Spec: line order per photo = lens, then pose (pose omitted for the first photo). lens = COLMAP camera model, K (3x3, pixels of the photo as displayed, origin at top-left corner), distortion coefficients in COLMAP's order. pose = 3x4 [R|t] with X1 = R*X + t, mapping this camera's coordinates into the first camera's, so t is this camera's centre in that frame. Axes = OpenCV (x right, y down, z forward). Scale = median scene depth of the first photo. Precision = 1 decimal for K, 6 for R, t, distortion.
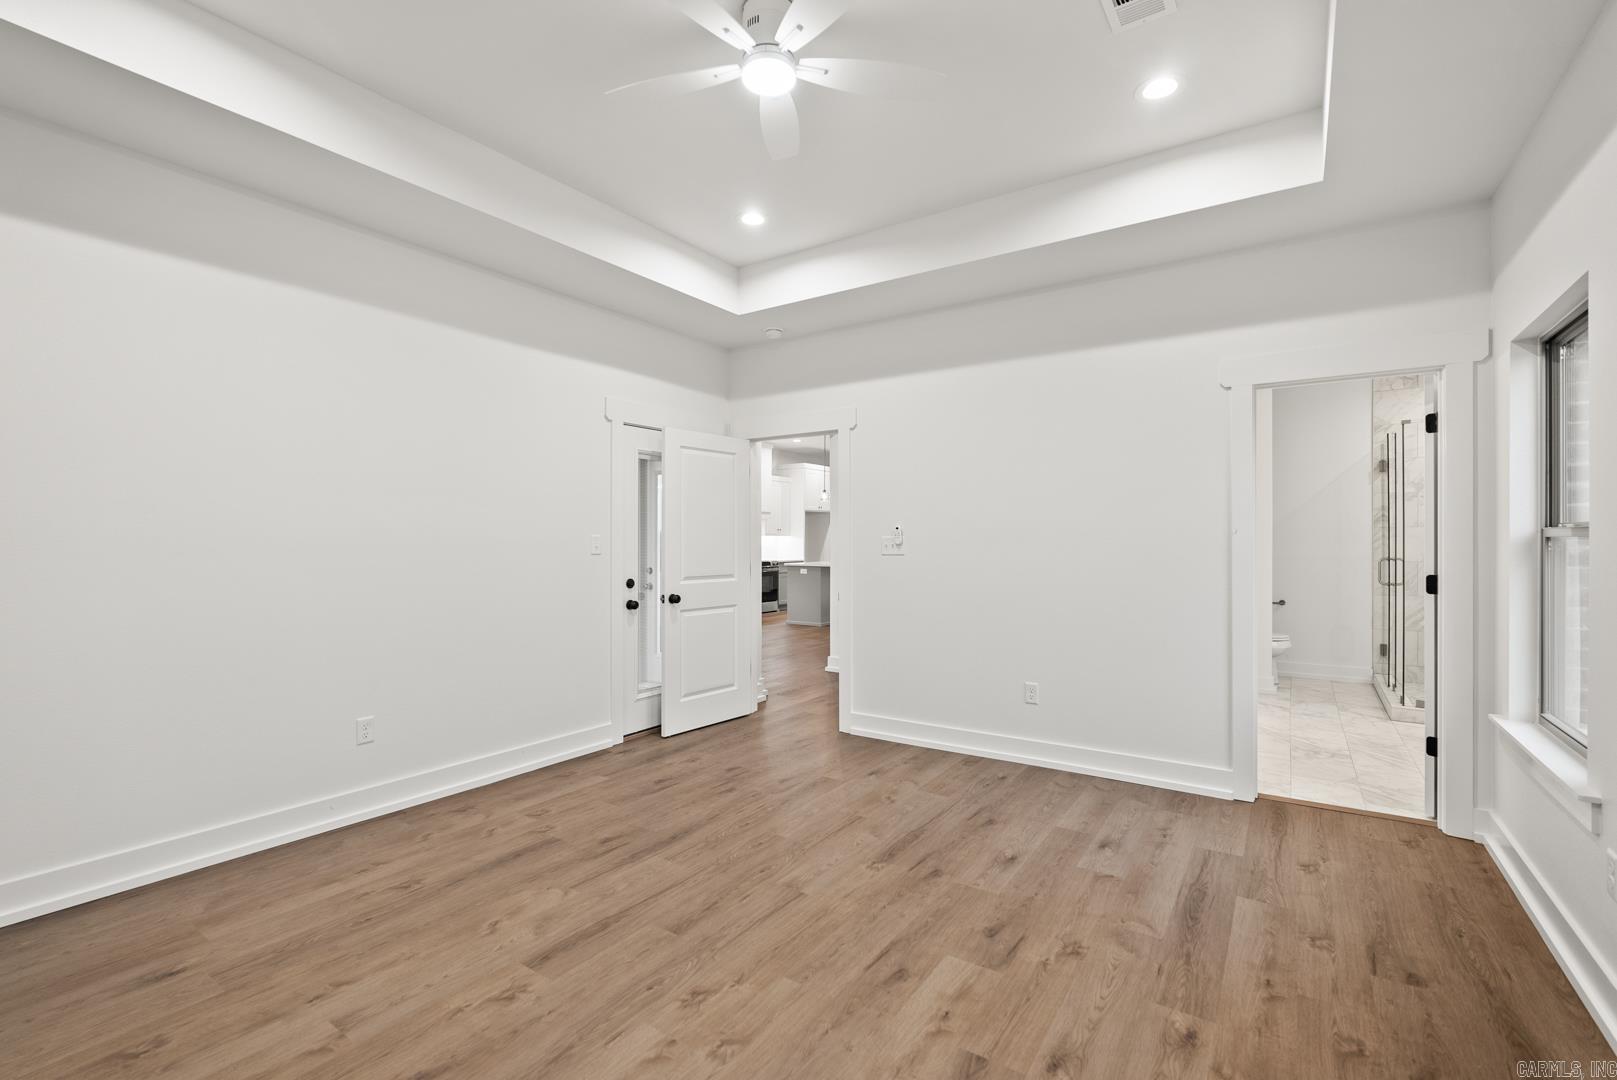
lens RADIAL K [[718.2, 0, 809.1], [0, 718.2, 545.8], [0, 0, 1]] dist [0.000822, 0.000515]
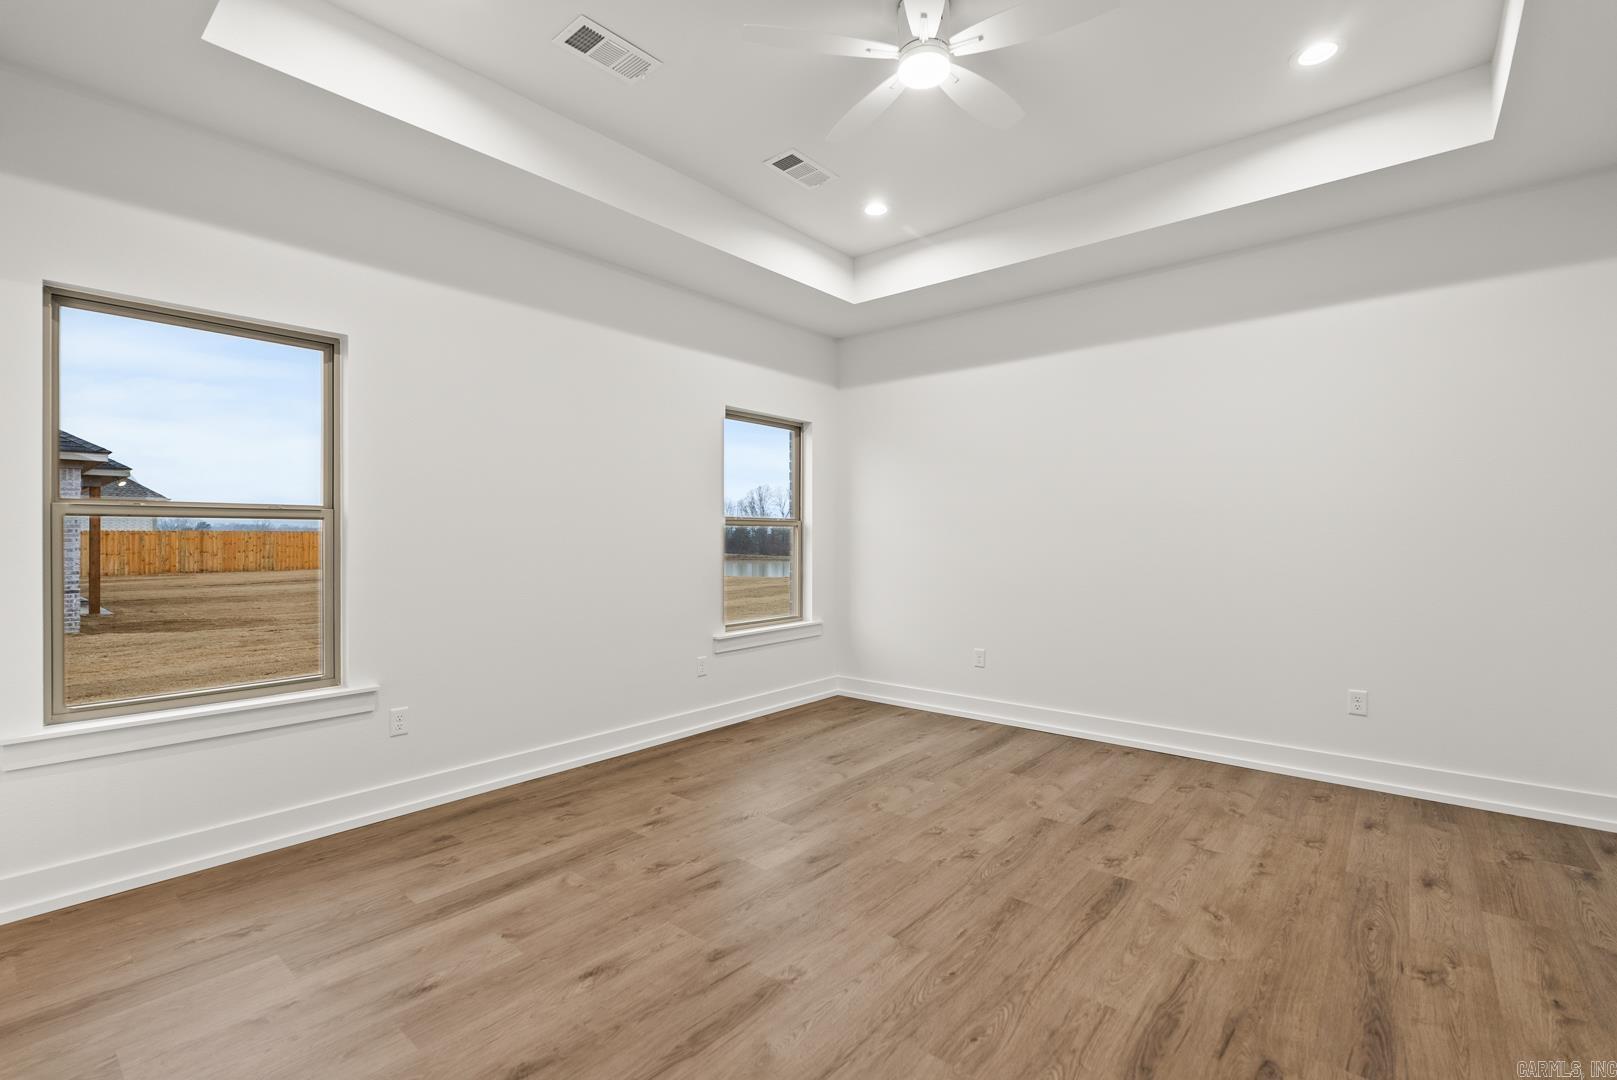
lens RADIAL K [[718.2, 0, 817.2], [0, 718.2, 535.7], [0, 0, 1]] dist [0.000822, 0.000515]
pose [[-0.996054, -0.001121, 0.088740, 0.007171], [-0.000455, 0.999972, 0.007524, 0.012957], [-0.088746, 0.007454, -0.996026, 2.005603]]
